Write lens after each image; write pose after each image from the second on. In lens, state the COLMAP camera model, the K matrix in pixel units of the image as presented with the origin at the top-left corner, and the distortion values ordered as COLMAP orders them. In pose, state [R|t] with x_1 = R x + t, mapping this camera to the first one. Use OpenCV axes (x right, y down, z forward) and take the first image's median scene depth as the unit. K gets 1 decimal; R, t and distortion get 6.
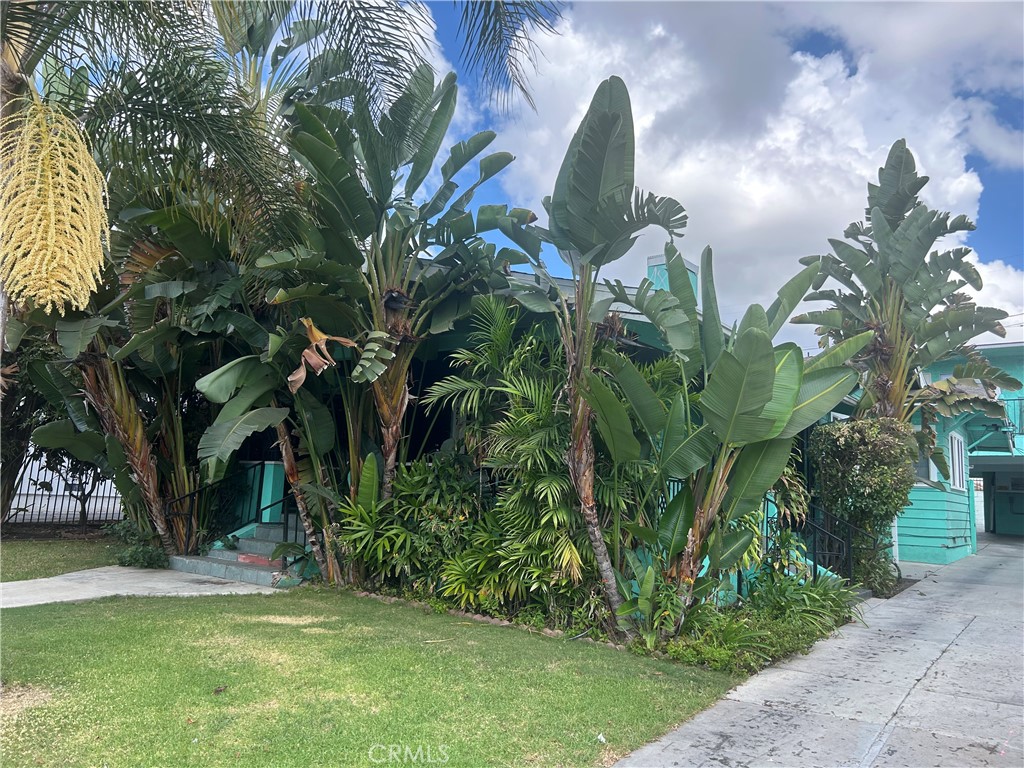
lens RADIAL K [[768.0, 0, 519.8], [0, 768.0, 381.7], [0, 0, 1]] dist [0.056171, -0.082016]
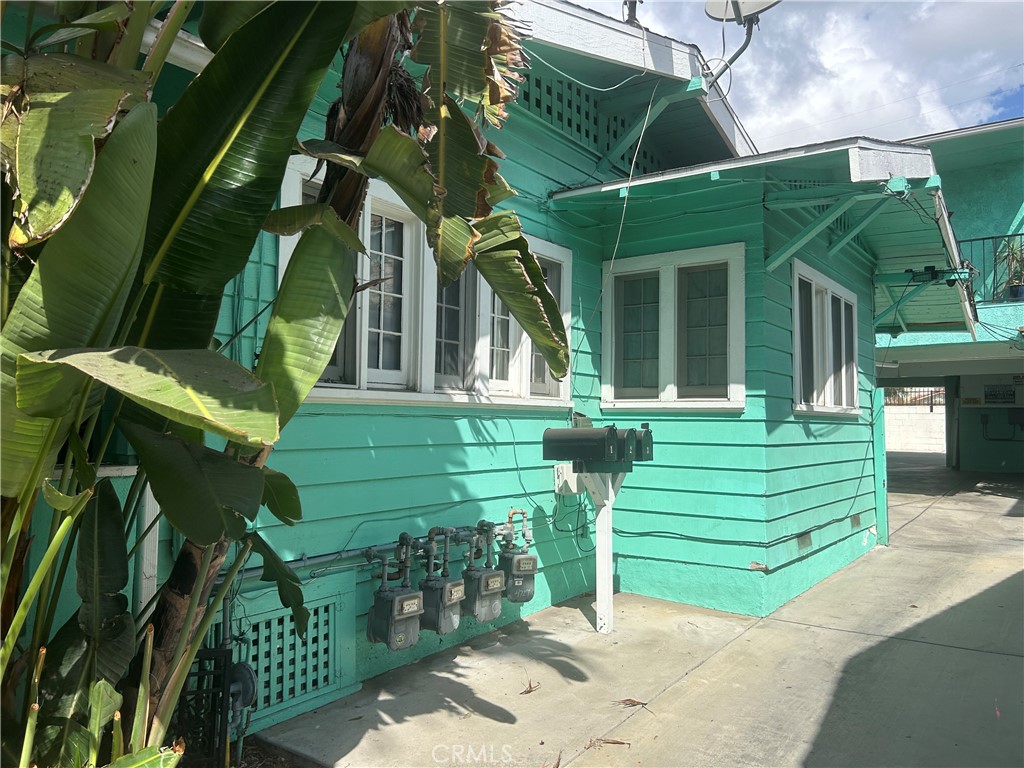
lens RADIAL K [[776.1, 0, 512.0], [0, 776.1, 384.0], [0, 0, 1]] dist [0.006724, -0.005789]
pose [[0.999305, -0.037233, -0.001904, 0.635192], [0.037247, 0.994866, 0.094101, 0.125304], [-0.001610, -0.094107, 0.995561, 0.935054]]
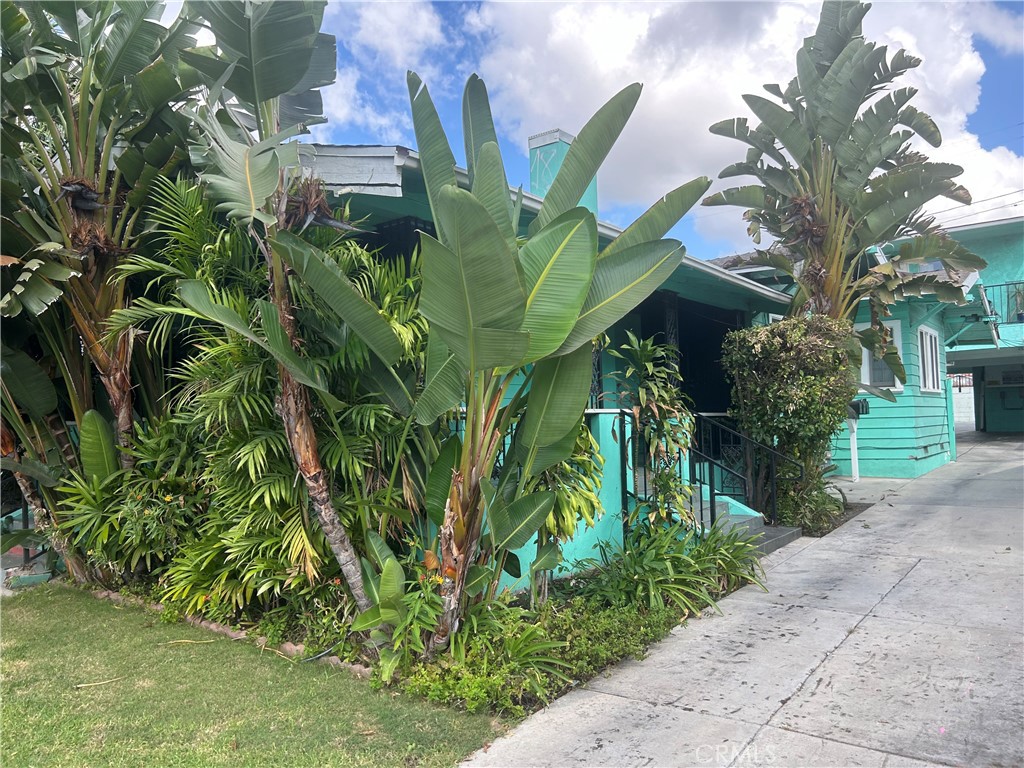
lens RADIAL K [[776.1, 0, 512.0], [0, 776.1, 384.0], [0, 0, 1]] dist [0.006724, -0.005789]
pose [[0.997495, -0.069475, -0.013317, 0.166076], [0.070457, 0.992571, 0.099191, 0.015650], [0.006326, -0.099881, 0.994979, 0.193125]]
